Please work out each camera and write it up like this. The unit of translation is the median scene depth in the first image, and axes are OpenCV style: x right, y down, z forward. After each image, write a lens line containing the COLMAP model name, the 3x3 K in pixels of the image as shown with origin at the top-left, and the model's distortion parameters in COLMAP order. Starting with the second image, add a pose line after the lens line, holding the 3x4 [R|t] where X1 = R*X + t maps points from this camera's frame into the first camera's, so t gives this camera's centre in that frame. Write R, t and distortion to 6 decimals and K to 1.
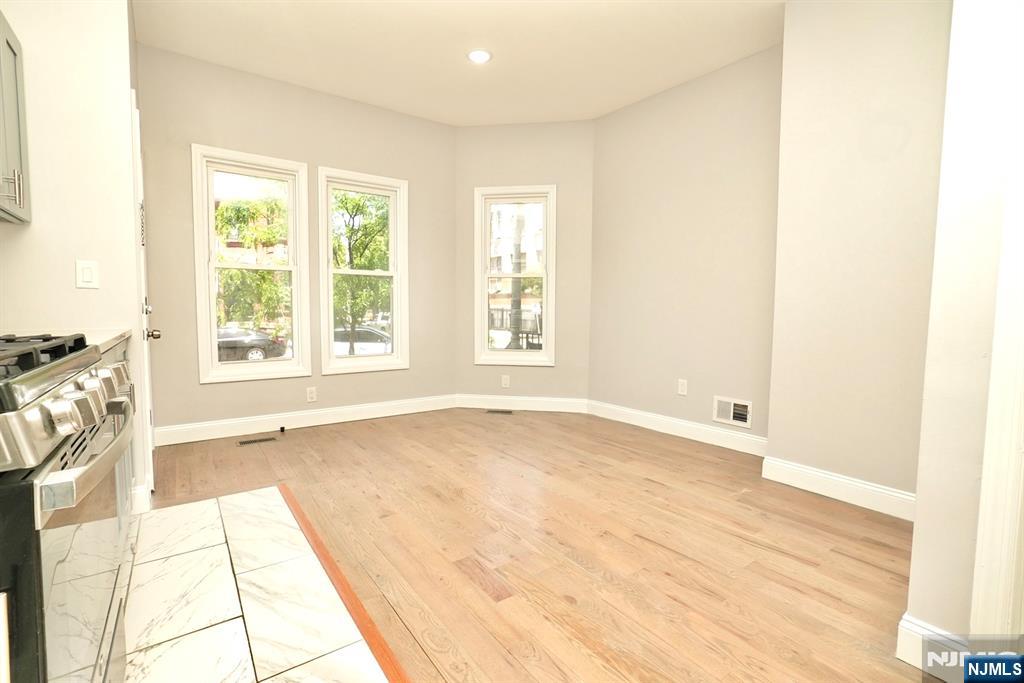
lens RADIAL K [[461.3, 0, 512.0], [0, 461.3, 341.5], [0, 0, 1]] dist [-0.063949, 0.022448]
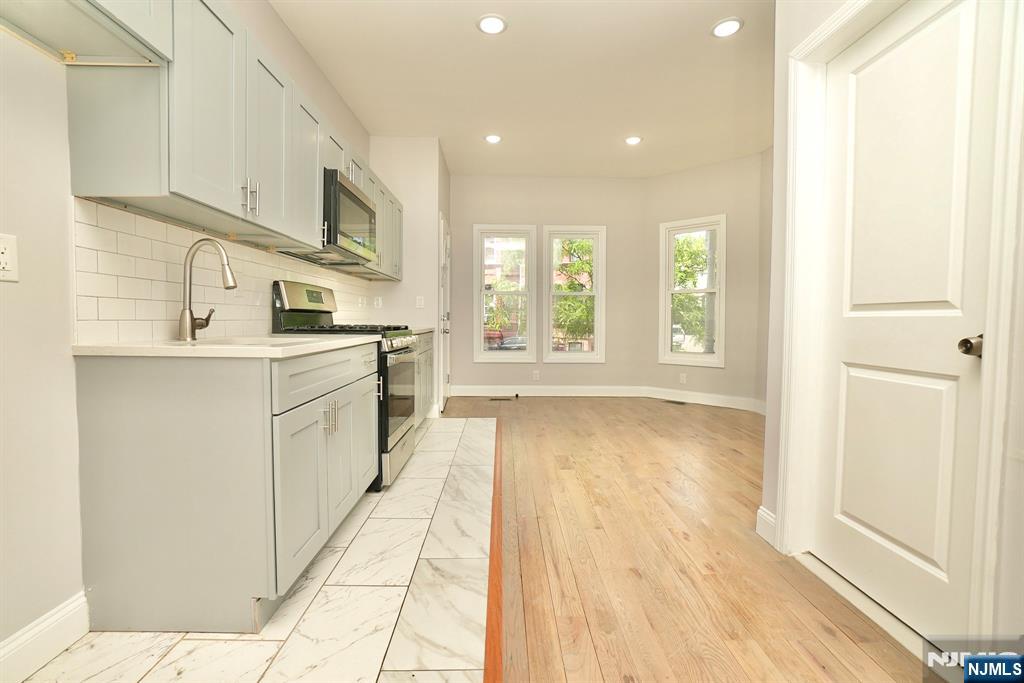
lens RADIAL K [[455.9, 0, 506.4], [0, 455.9, 337.6], [0, 0, 1]] dist [-0.057051, 0.022427]
pose [[0.810528, 0.018624, -0.585404, 0.589824], [-0.039930, 0.998926, -0.023506, 0.048799], [0.584338, 0.042428, 0.810401, -0.469592]]
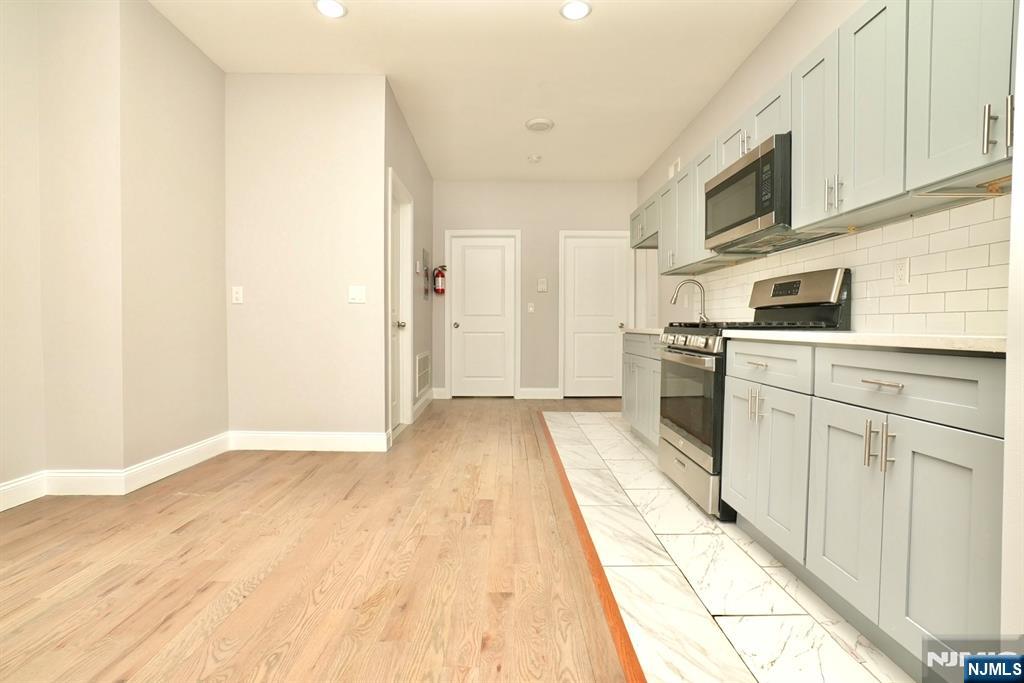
lens RADIAL K [[455.9, 0, 506.4], [0, 455.9, 337.6], [0, 0, 1]] dist [-0.057051, 0.022427]
pose [[-0.801844, -0.030982, 0.596730, -0.640760], [0.028236, 0.995575, 0.089632, -0.070882], [-0.596866, 0.088720, -0.797421, 1.420685]]
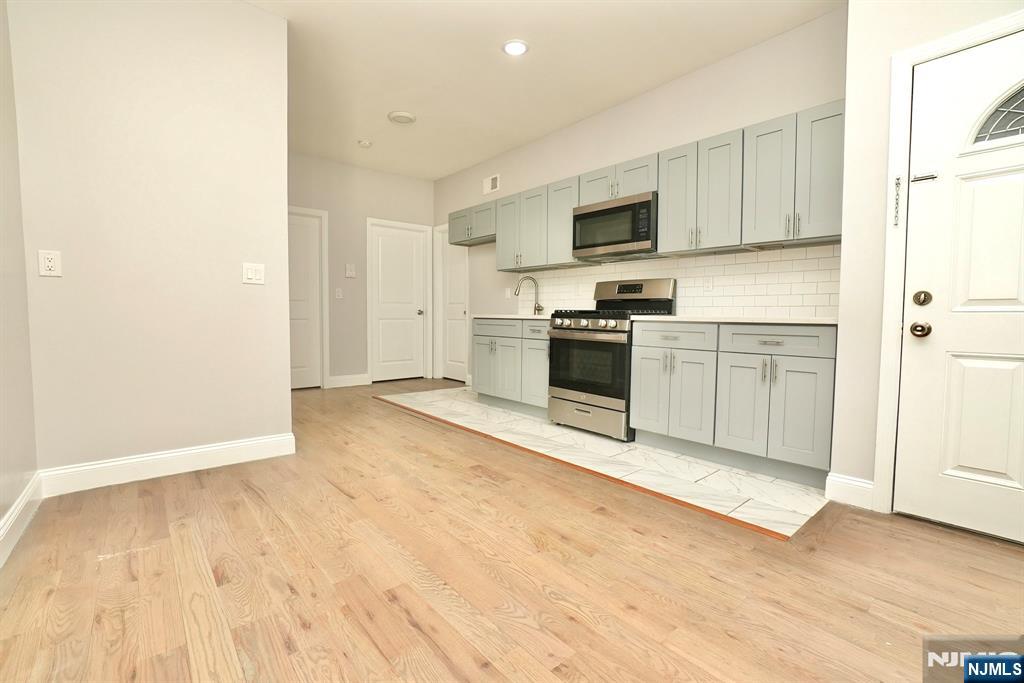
lens RADIAL K [[448.5, 0, 507.1], [0, 448.5, 337.5], [0, 0, 1]] dist [-0.054460, 0.020257]
pose [[-0.997870, -0.017124, -0.062950, -0.016395], [-0.024608, 0.992456, 0.120104, -0.079779], [0.060418, 0.121397, -0.990764, 1.755283]]
